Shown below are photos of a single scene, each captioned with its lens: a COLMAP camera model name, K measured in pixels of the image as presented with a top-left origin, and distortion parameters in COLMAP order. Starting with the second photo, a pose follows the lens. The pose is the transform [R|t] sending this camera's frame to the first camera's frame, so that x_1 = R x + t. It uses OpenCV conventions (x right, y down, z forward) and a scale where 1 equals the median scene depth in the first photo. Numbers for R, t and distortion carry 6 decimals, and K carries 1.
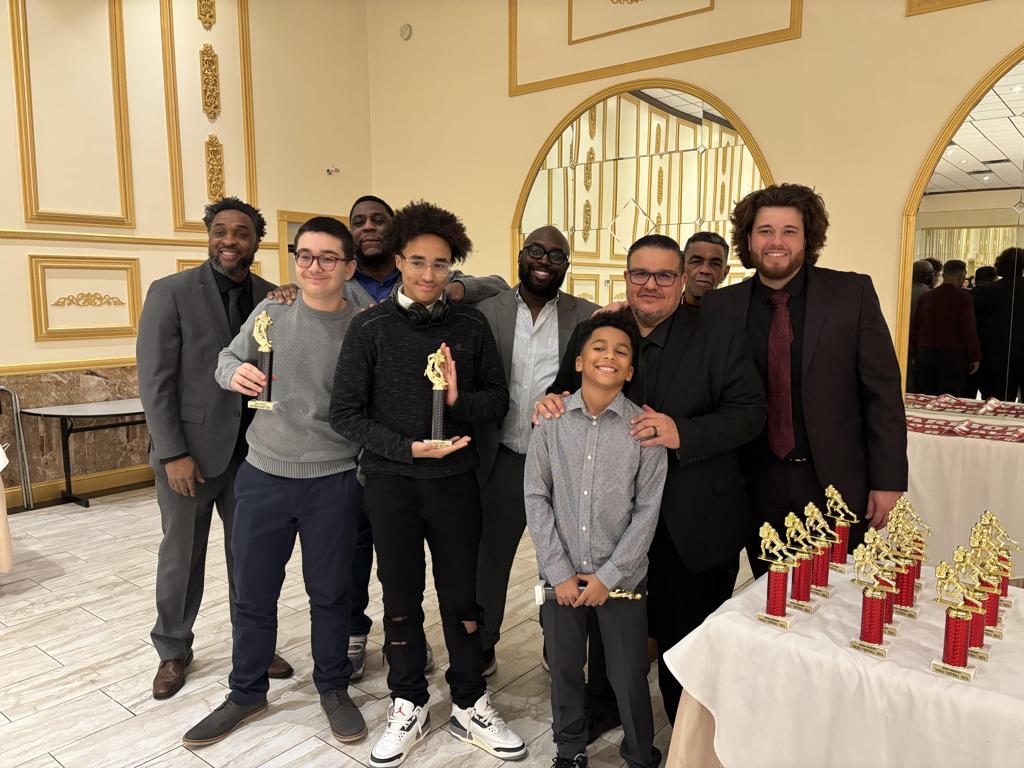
lens RADIAL K [[758.0, 0, 512.0], [0, 758.0, 384.0], [0, 0, 1]] dist [0.002483, -0.002829]
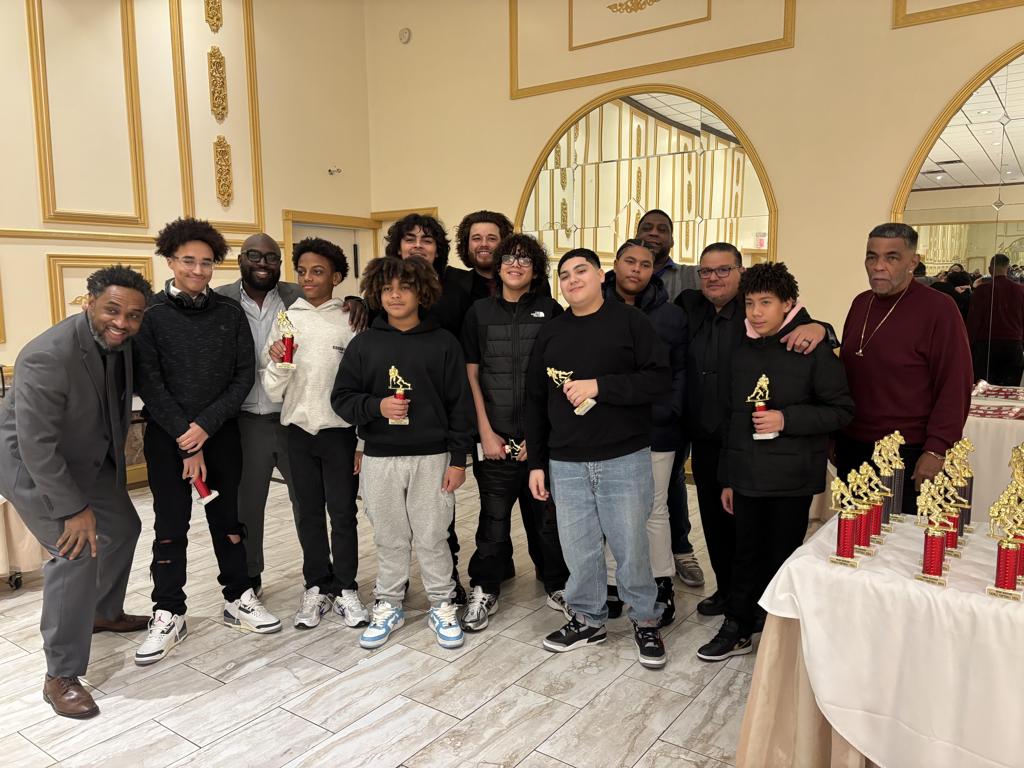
lens RADIAL K [[758.0, 0, 512.0], [0, 758.0, 384.0], [0, 0, 1]] dist [0.002483, -0.002829]
pose [[0.998356, -0.015070, 0.055299, -0.124895], [0.015001, 0.999886, 0.001655, 0.017097], [-0.055317, -0.000822, 0.998468, -0.073190]]
